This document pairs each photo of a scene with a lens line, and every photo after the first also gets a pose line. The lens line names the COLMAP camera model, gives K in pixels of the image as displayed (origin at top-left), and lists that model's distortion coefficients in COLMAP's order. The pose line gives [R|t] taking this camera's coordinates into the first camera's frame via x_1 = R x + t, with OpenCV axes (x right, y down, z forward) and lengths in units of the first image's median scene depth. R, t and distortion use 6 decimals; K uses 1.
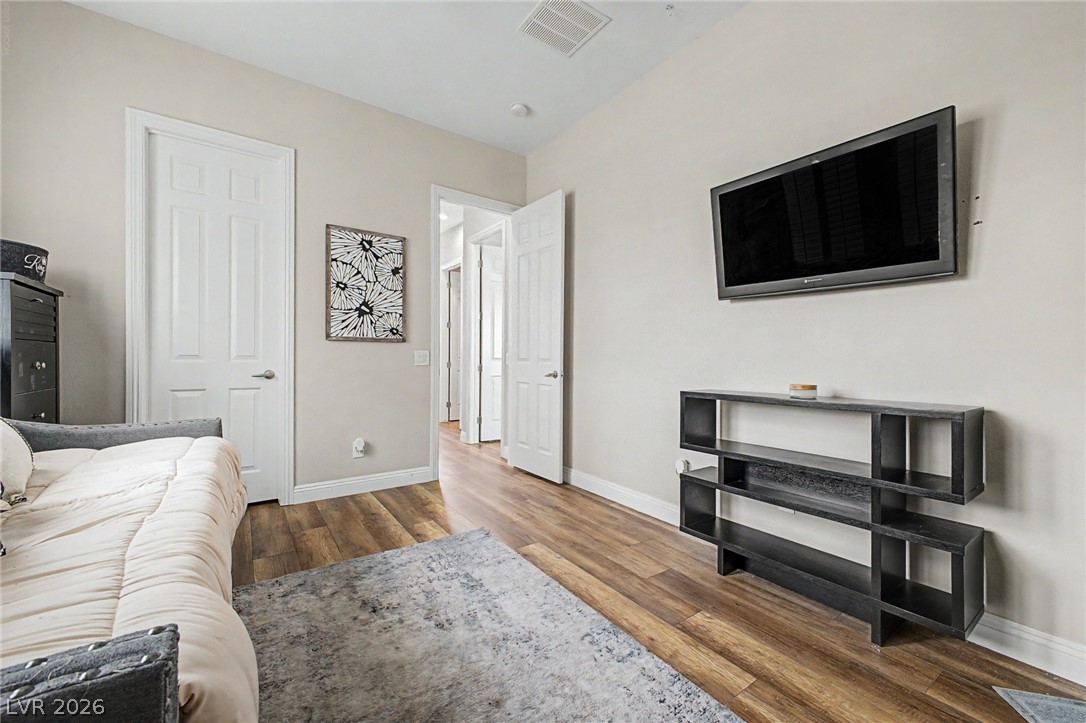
lens RADIAL K [[428.1, 0, 541.2], [0, 428.1, 358.1], [0, 0, 1]] dist [0.018959, -0.007816]
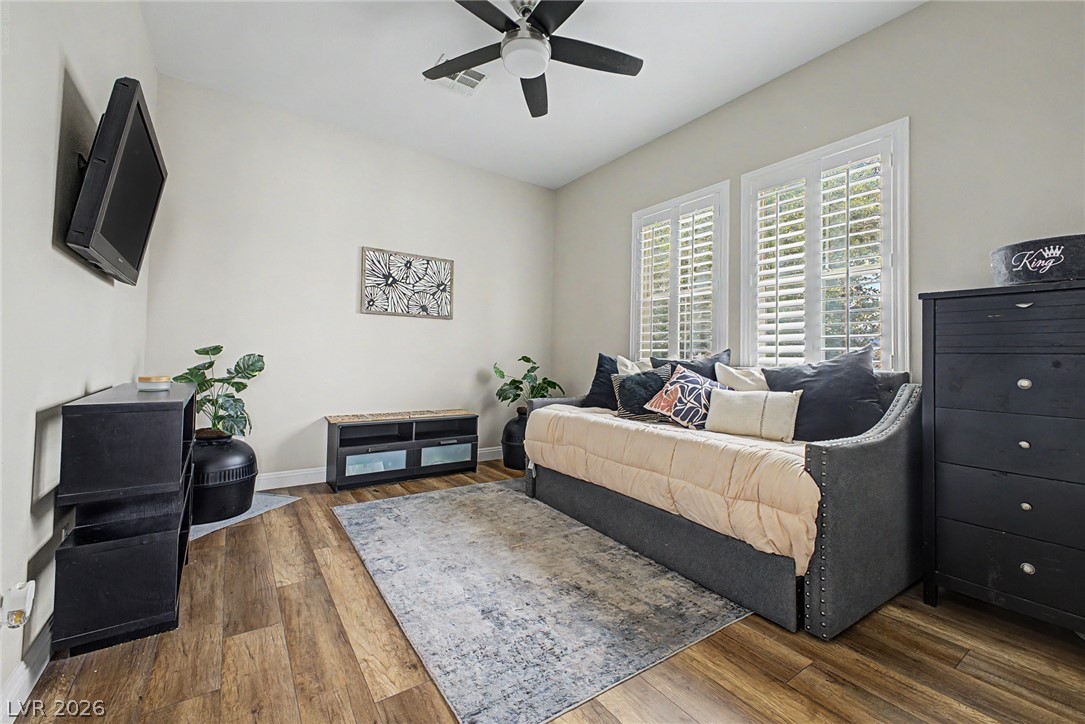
lens RADIAL K [[427.7, 0, 540.7], [0, 427.7, 358.6], [0, 0, 1]] dist [0.018959, -0.007816]
pose [[-0.999608, -0.027890, -0.002389, -0.235675], [-0.027887, 0.999610, -0.001586, -0.003615], [0.002432, -0.001519, -0.999996, 1.837562]]
